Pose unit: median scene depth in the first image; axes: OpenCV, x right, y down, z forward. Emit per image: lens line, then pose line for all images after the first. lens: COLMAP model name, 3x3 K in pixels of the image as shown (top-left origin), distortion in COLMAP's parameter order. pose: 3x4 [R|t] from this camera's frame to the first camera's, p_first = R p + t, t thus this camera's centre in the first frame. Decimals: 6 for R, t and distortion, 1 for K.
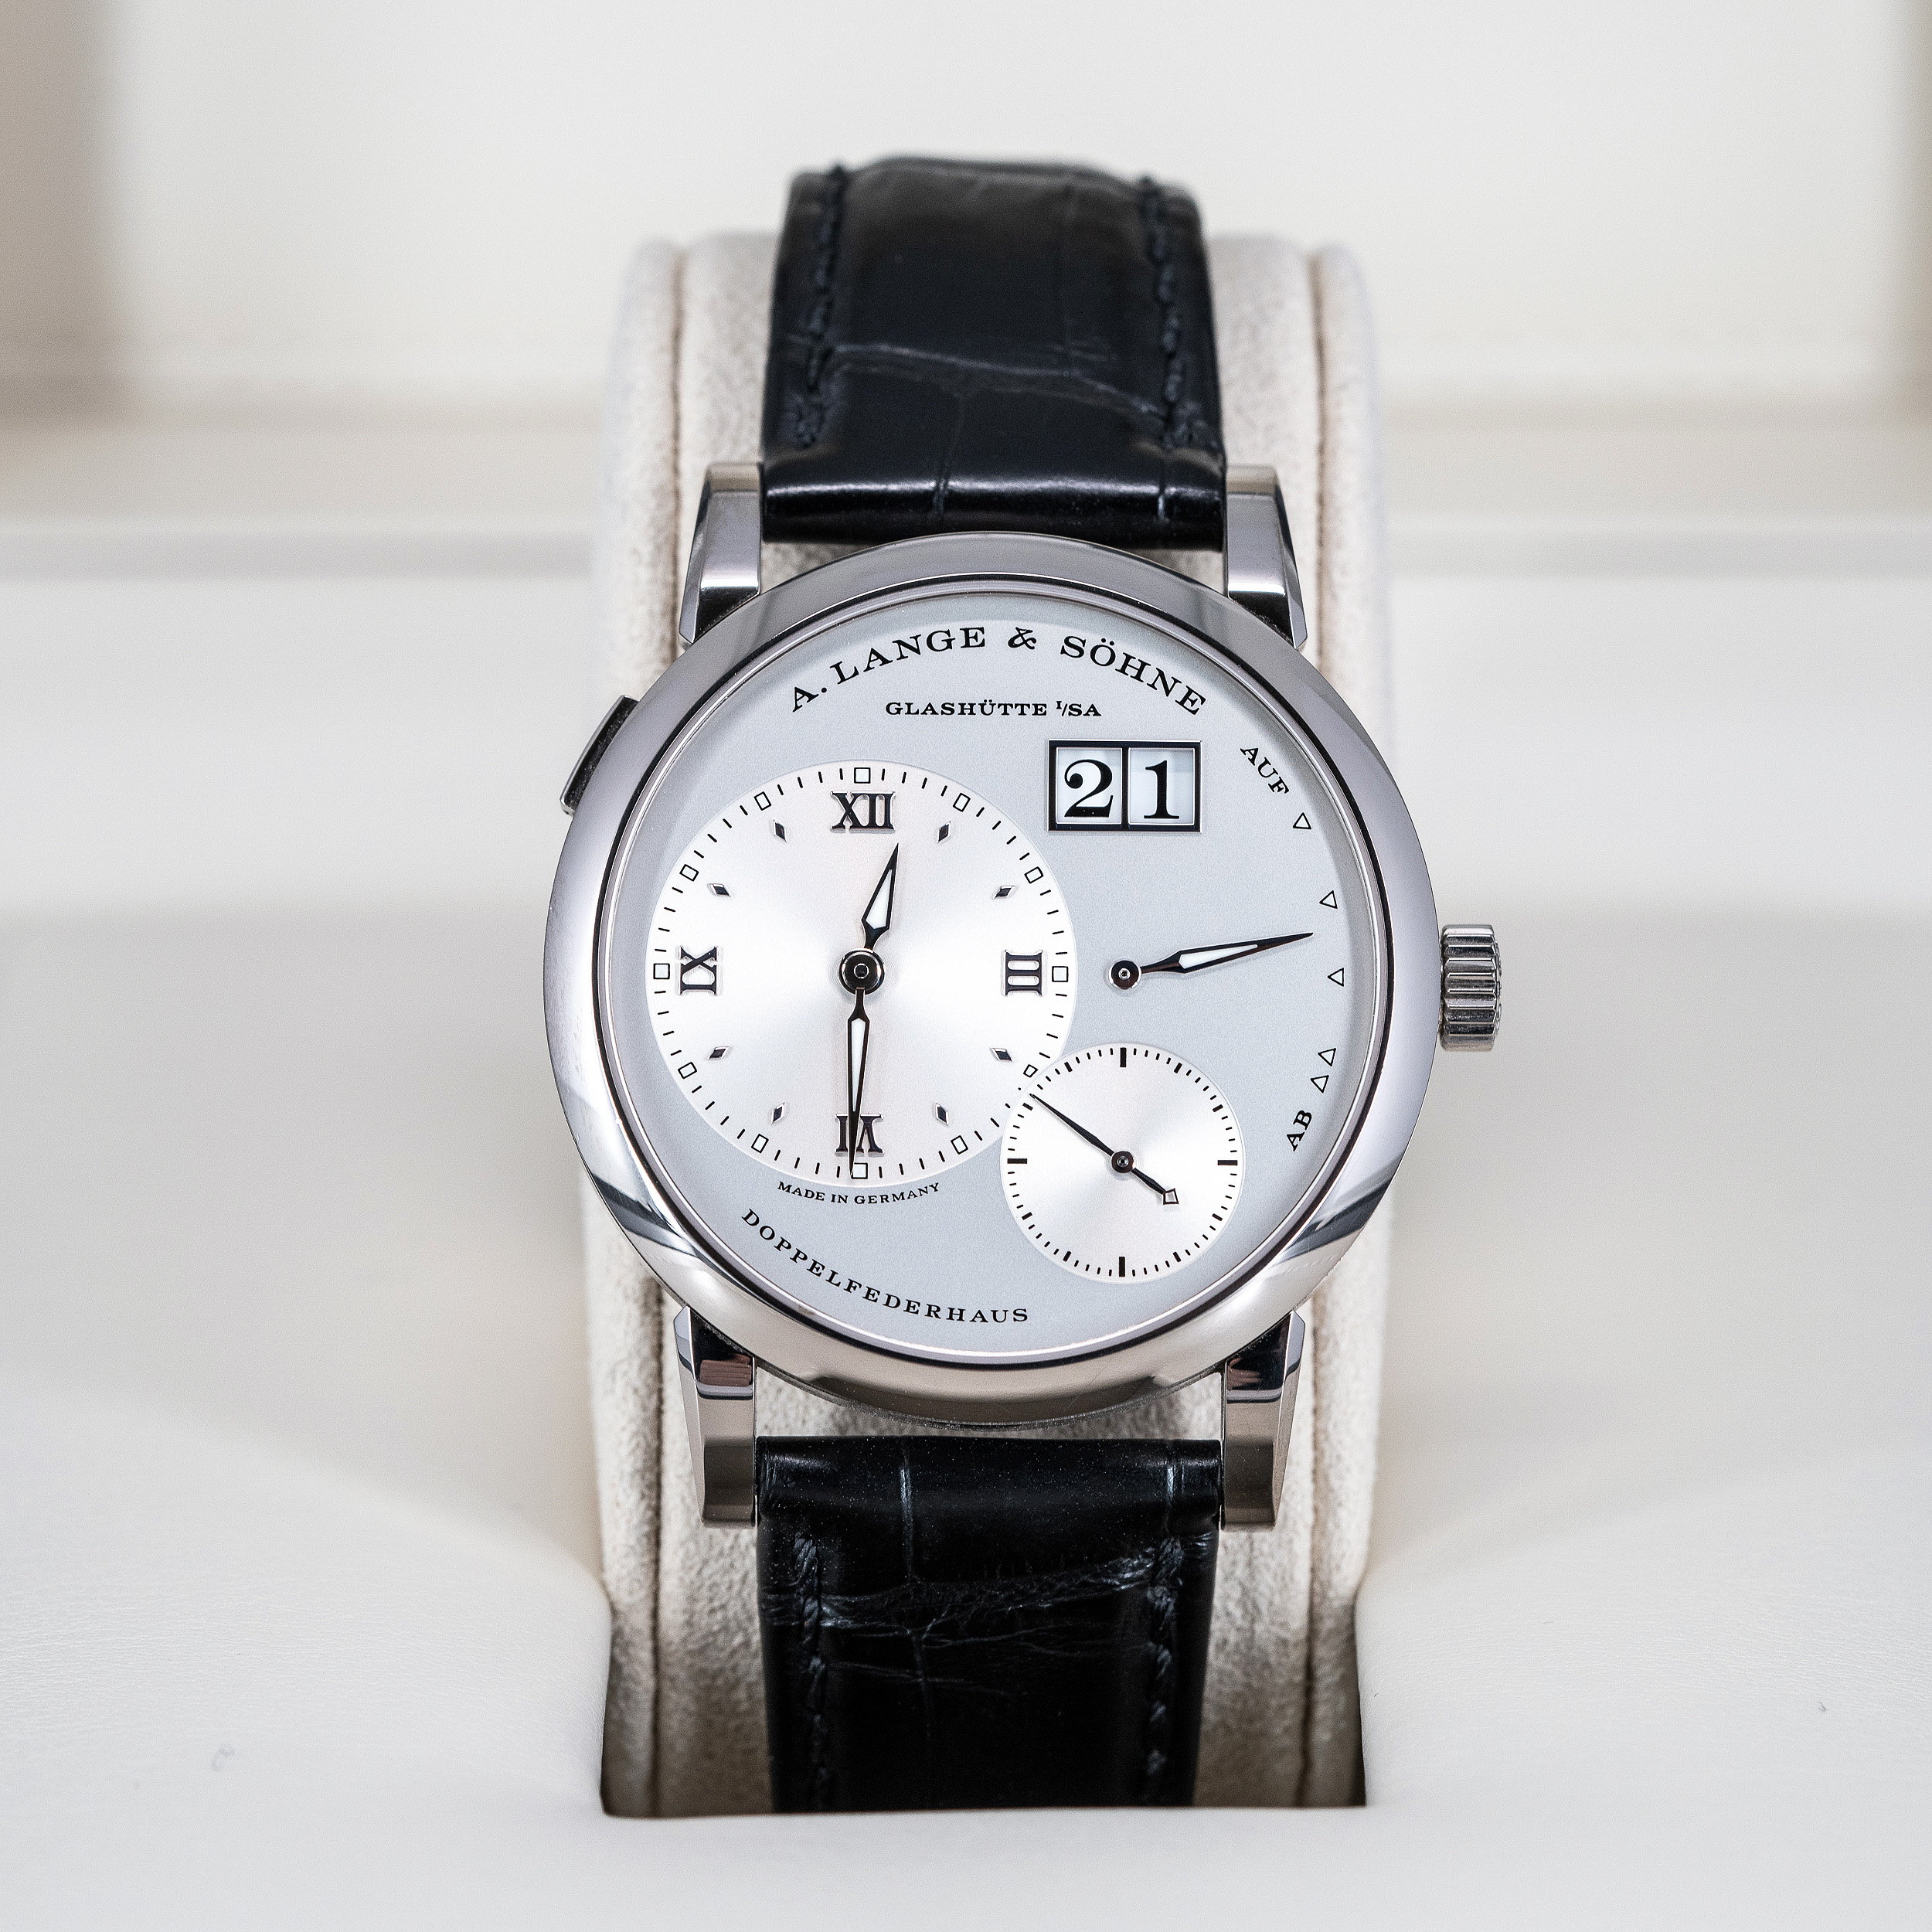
lens RADIAL K [[10073.1, 0, 966.0], [0, 10073.1, 966.0], [0, 0, 1]] dist [0.073137, 1.001424]
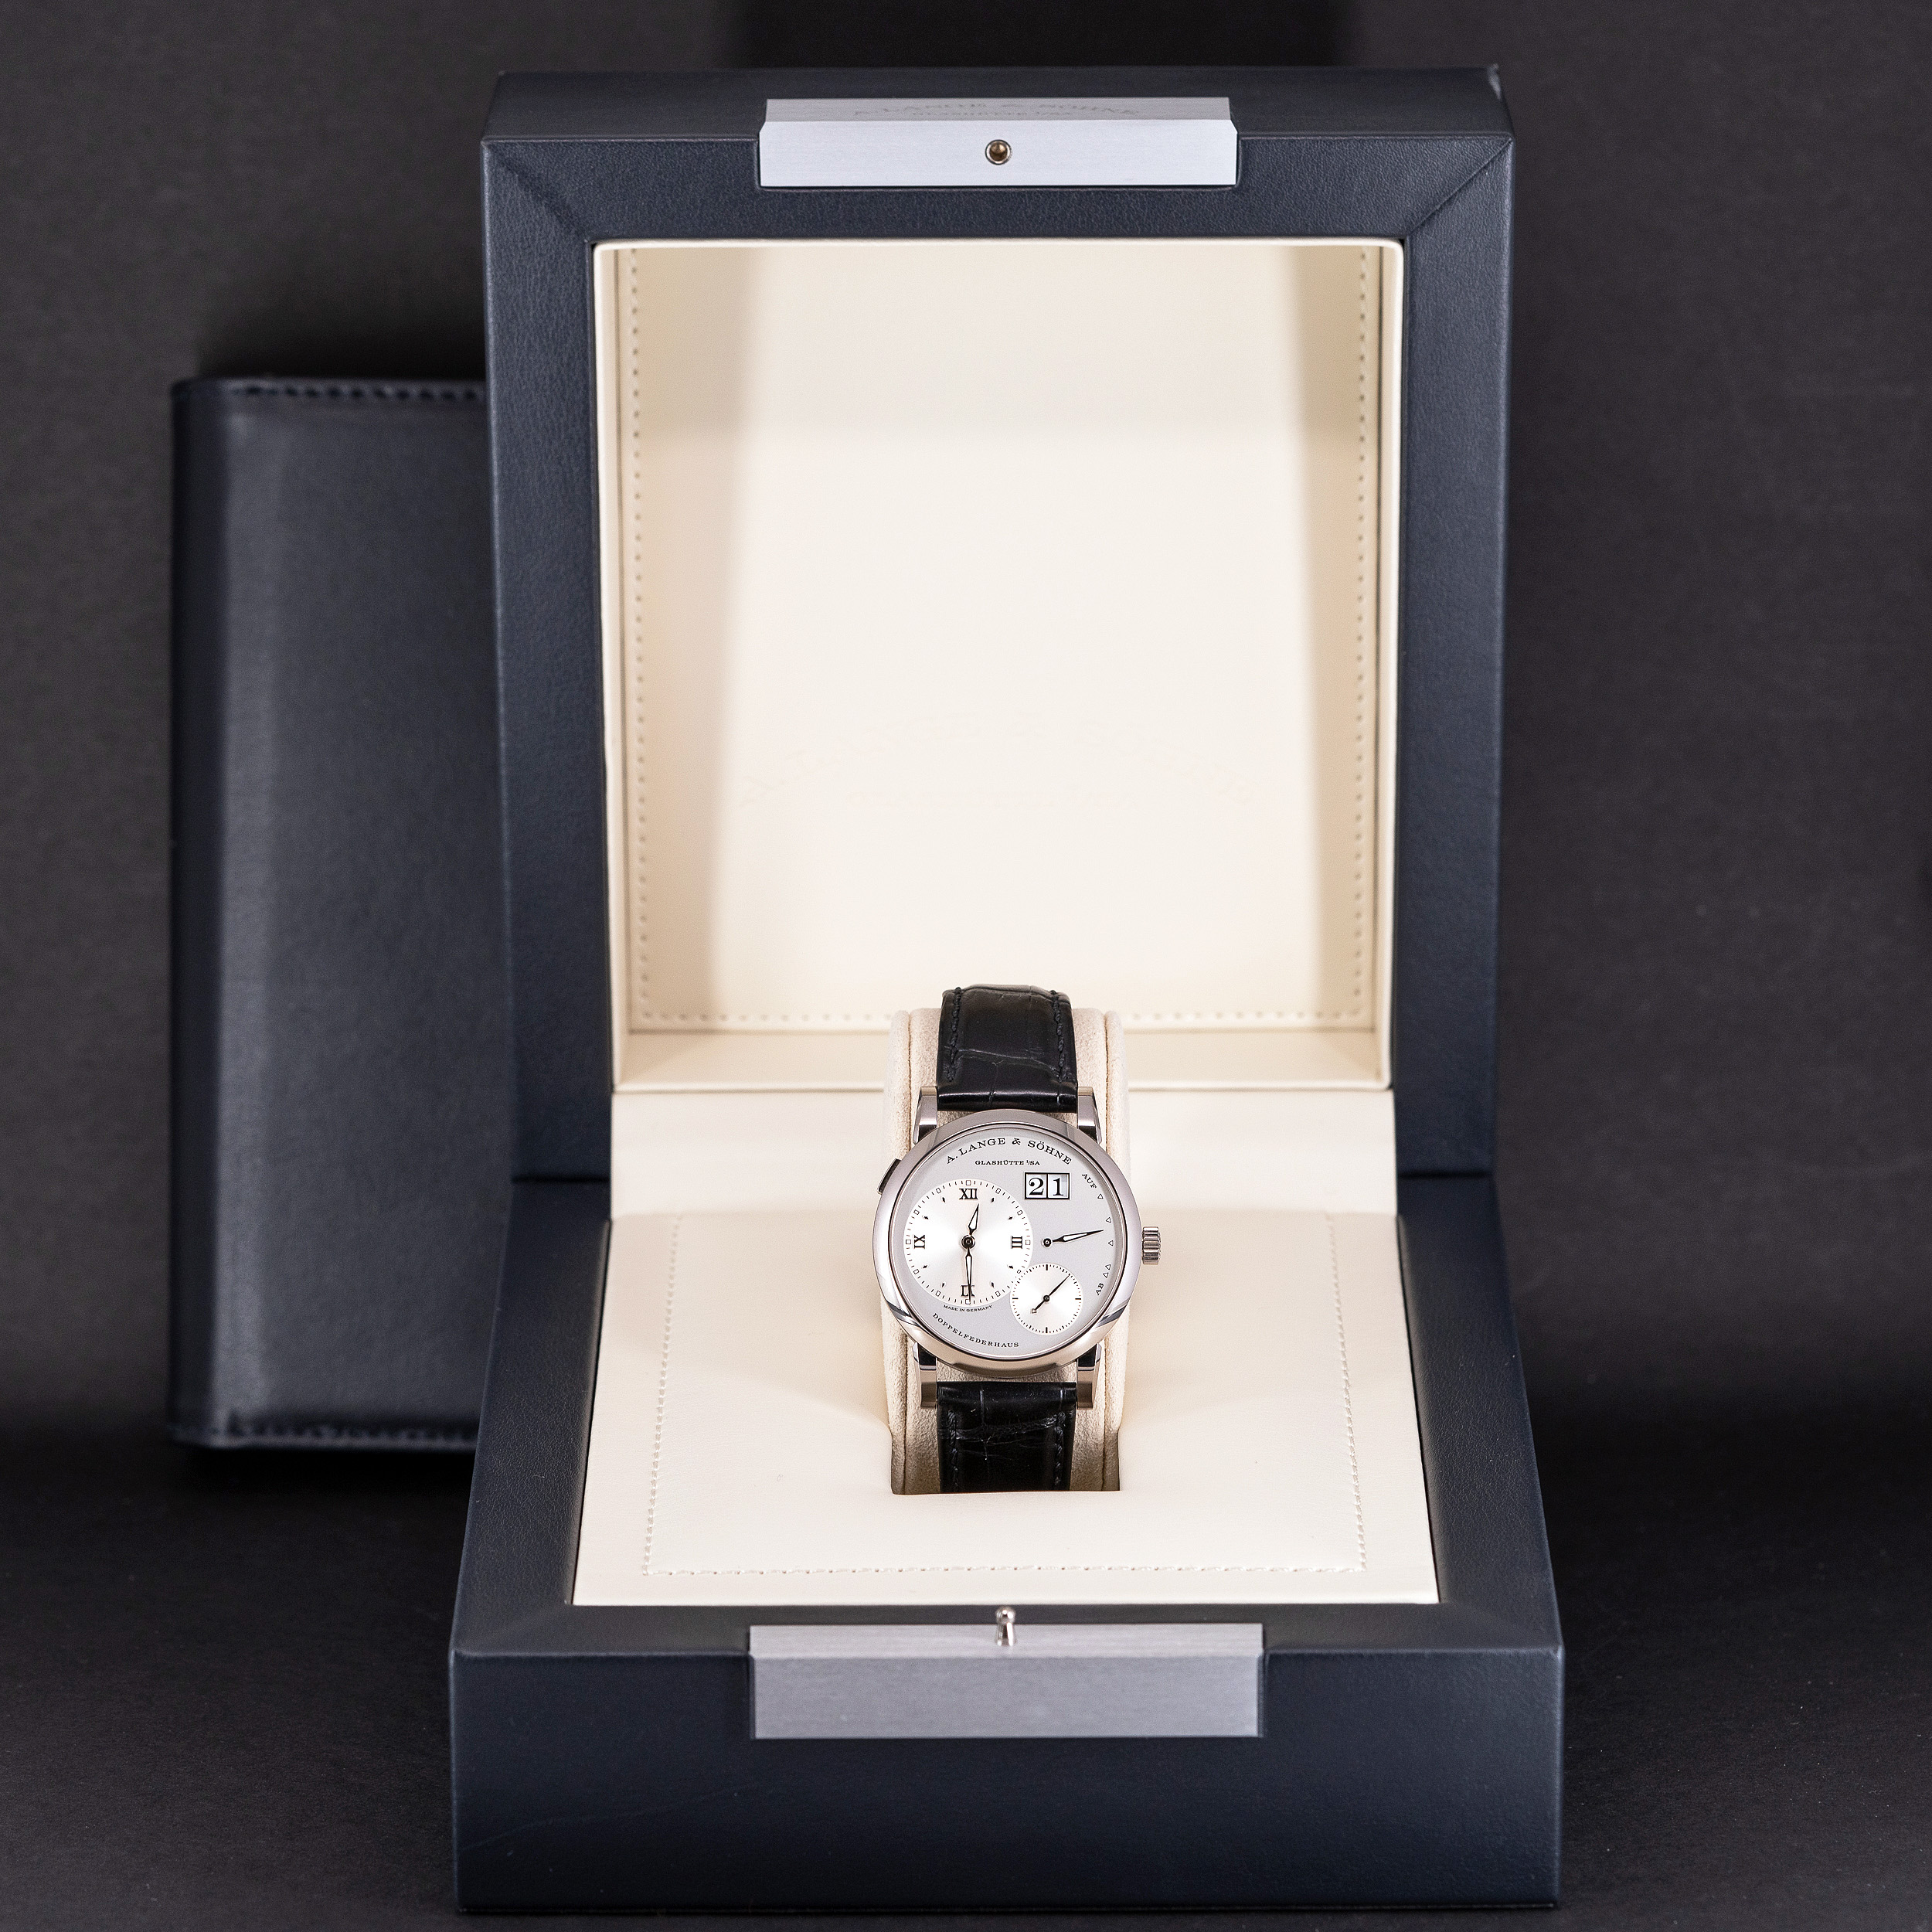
lens RADIAL K [[10073.1, 0, 966.0], [0, 10073.1, 966.0], [0, 0, 1]] dist [0.073137, 1.001424]
pose [[0.999985, -0.002552, 0.004879, -0.027070], [0.002560, 0.999995, -0.001666, -0.084881], [-0.004875, 0.001678, 0.999987, -2.325960]]
